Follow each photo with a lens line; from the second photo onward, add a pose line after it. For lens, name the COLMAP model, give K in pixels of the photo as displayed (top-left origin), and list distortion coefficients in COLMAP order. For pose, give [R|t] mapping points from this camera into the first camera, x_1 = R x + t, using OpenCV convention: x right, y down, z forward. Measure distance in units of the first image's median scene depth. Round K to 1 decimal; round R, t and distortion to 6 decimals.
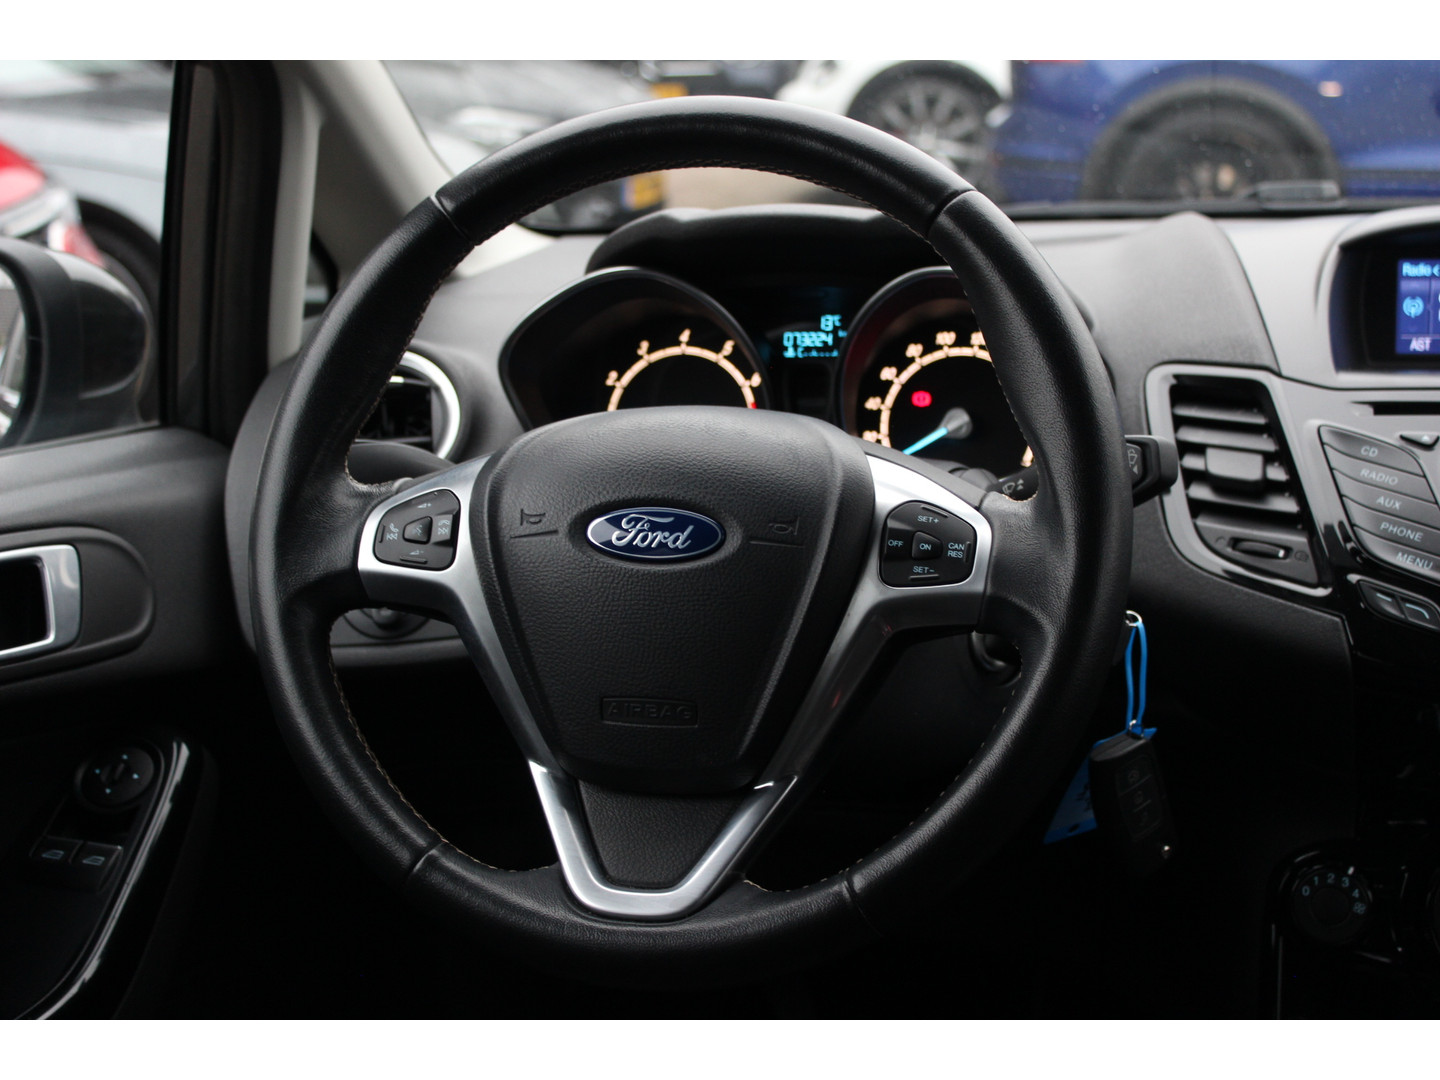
lens RADIAL K [[1367.2, 0, 720.0], [0, 1367.2, 540.0], [0, 0, 1]] dist [0.051659, 0.006110]
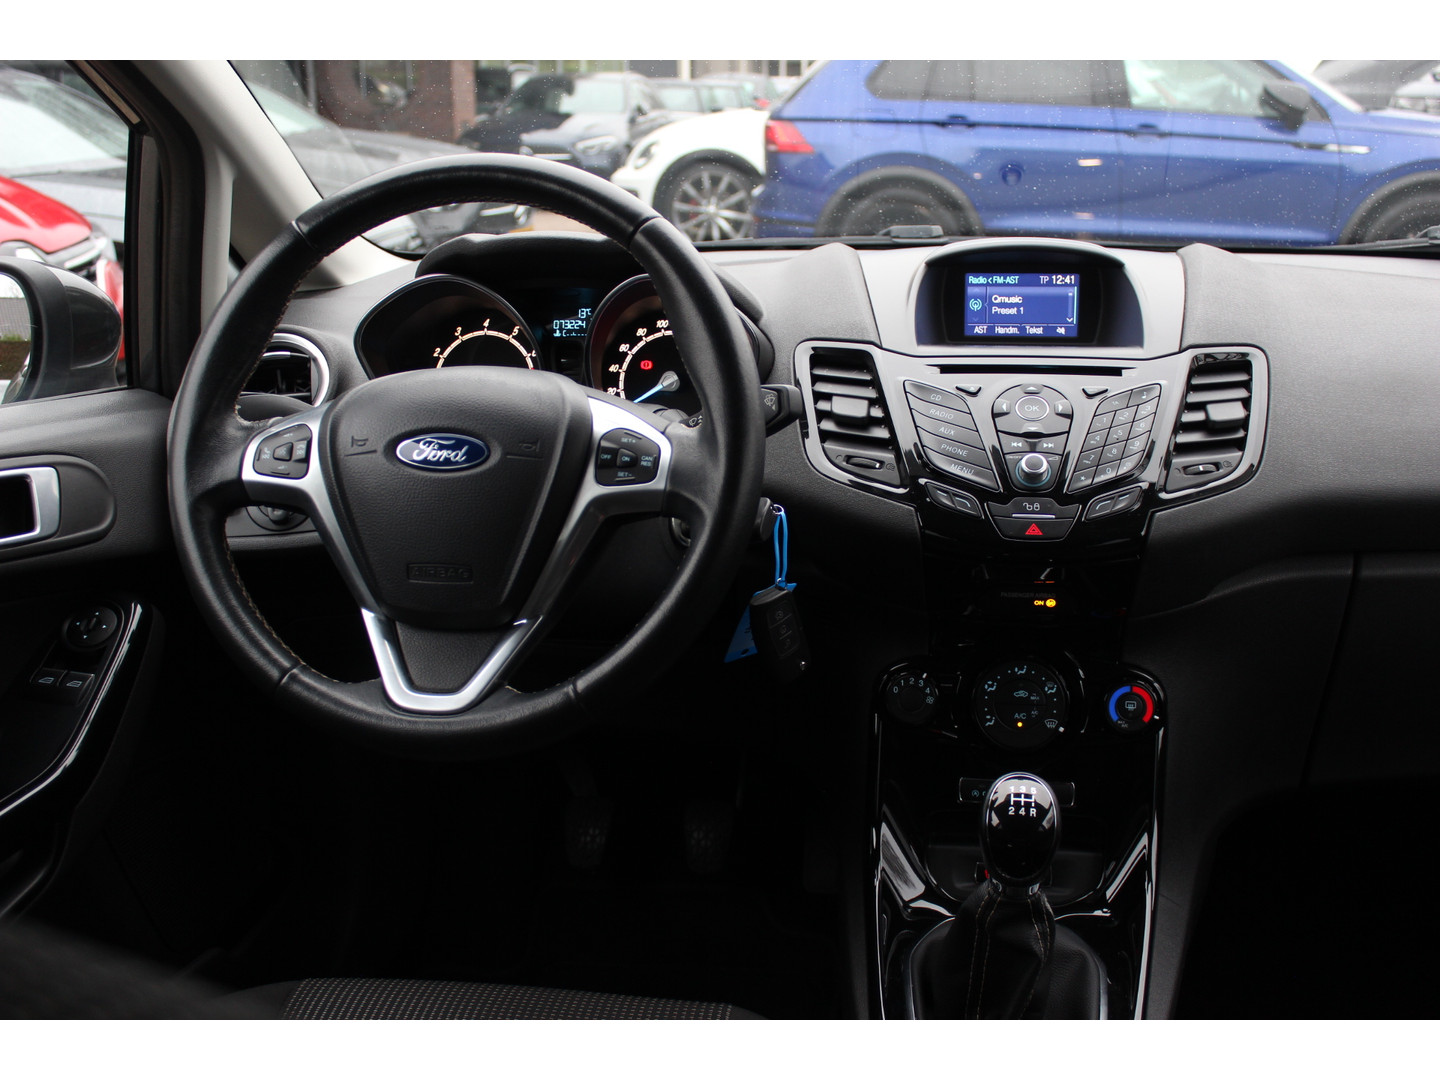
lens RADIAL K [[932.6, 0, 721.8], [0, 932.6, 527.2], [0, 0, 1]] dist [-0.002258, 0.049337]
pose [[0.999476, -0.009311, 0.030992, 0.207070], [0.008777, 0.999811, 0.017322, 0.058031], [-0.031147, -0.017041, 0.999370, -0.007043]]
